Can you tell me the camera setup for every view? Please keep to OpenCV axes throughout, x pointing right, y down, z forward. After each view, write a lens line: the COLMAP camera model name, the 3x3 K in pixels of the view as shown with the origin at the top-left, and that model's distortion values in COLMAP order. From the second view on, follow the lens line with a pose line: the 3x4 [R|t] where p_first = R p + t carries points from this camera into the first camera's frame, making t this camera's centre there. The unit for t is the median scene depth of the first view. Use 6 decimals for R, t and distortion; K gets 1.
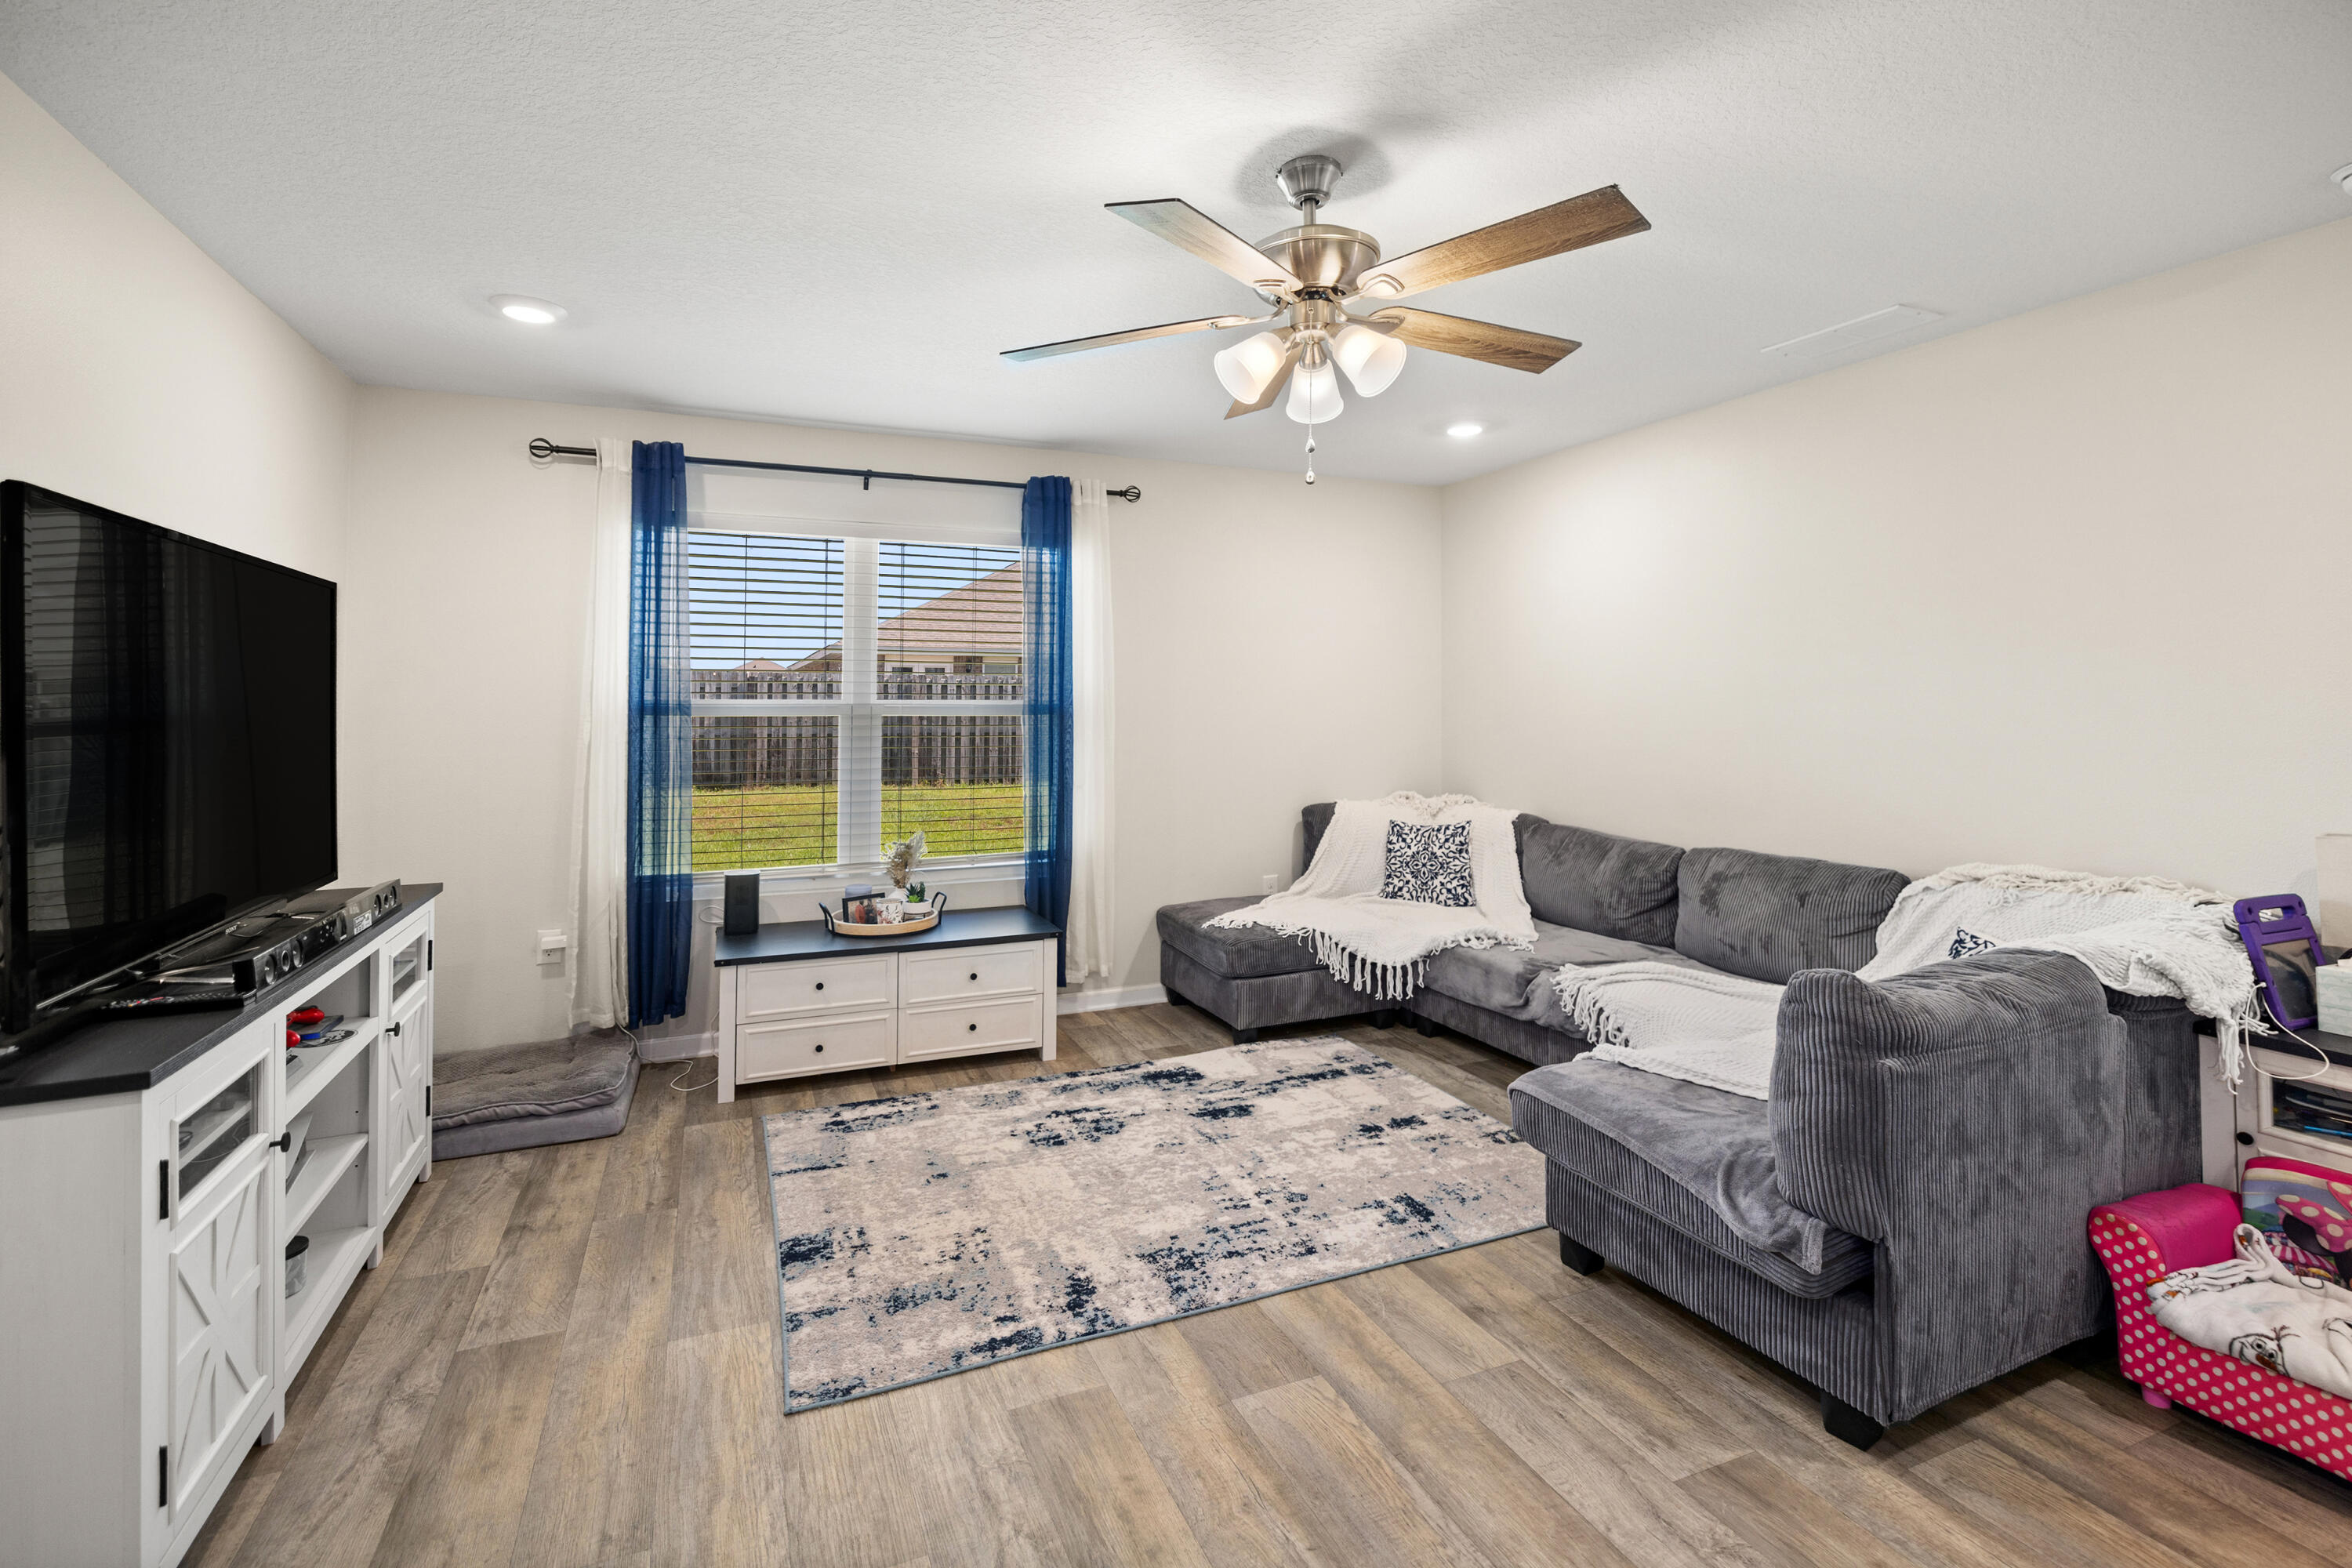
lens RADIAL K [[1016.7, 0, 1143.7], [0, 1016.7, 695.7], [0, 0, 1]] dist [0.001948, 0.000132]
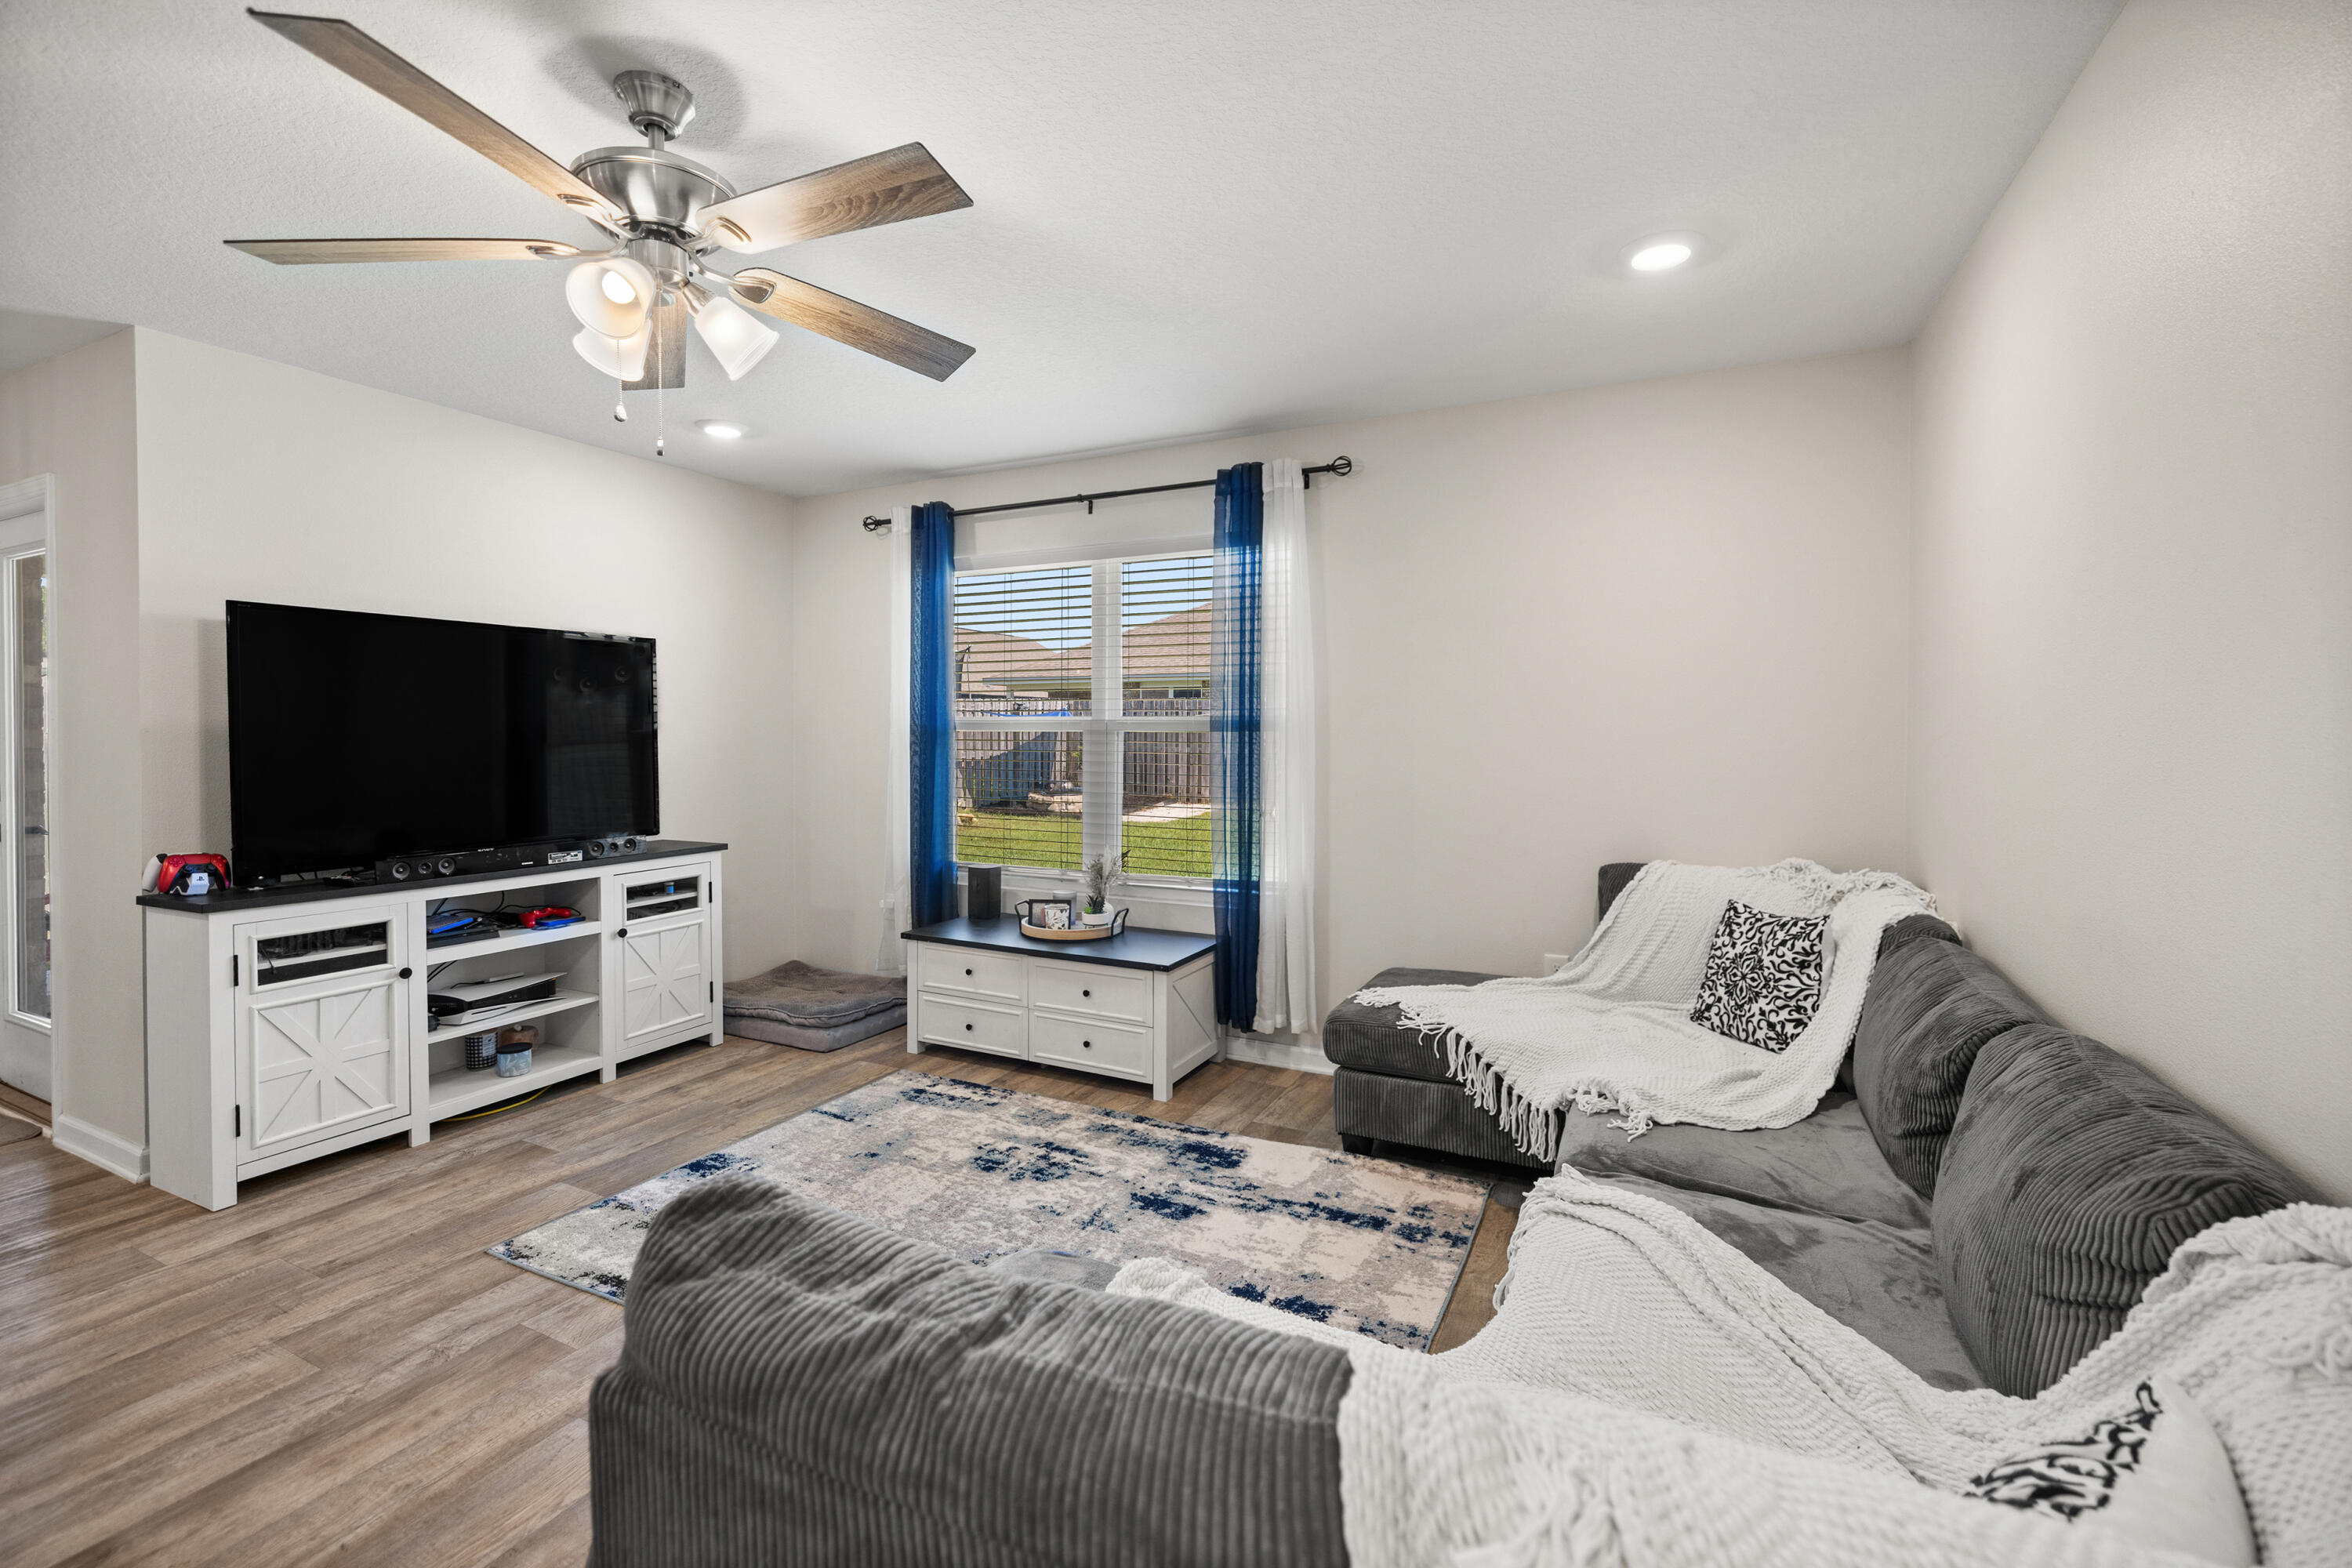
lens RADIAL K [[1016.7, 0, 1191.9], [0, 1016.7, 745.4], [0, 0, 1]] dist [0.001948, 0.000132]
pose [[0.663652, 0.015110, -0.747889, 0.697342], [0.007026, 0.999626, 0.026431, 0.009240], [0.748009, -0.022796, 0.663297, 0.461346]]
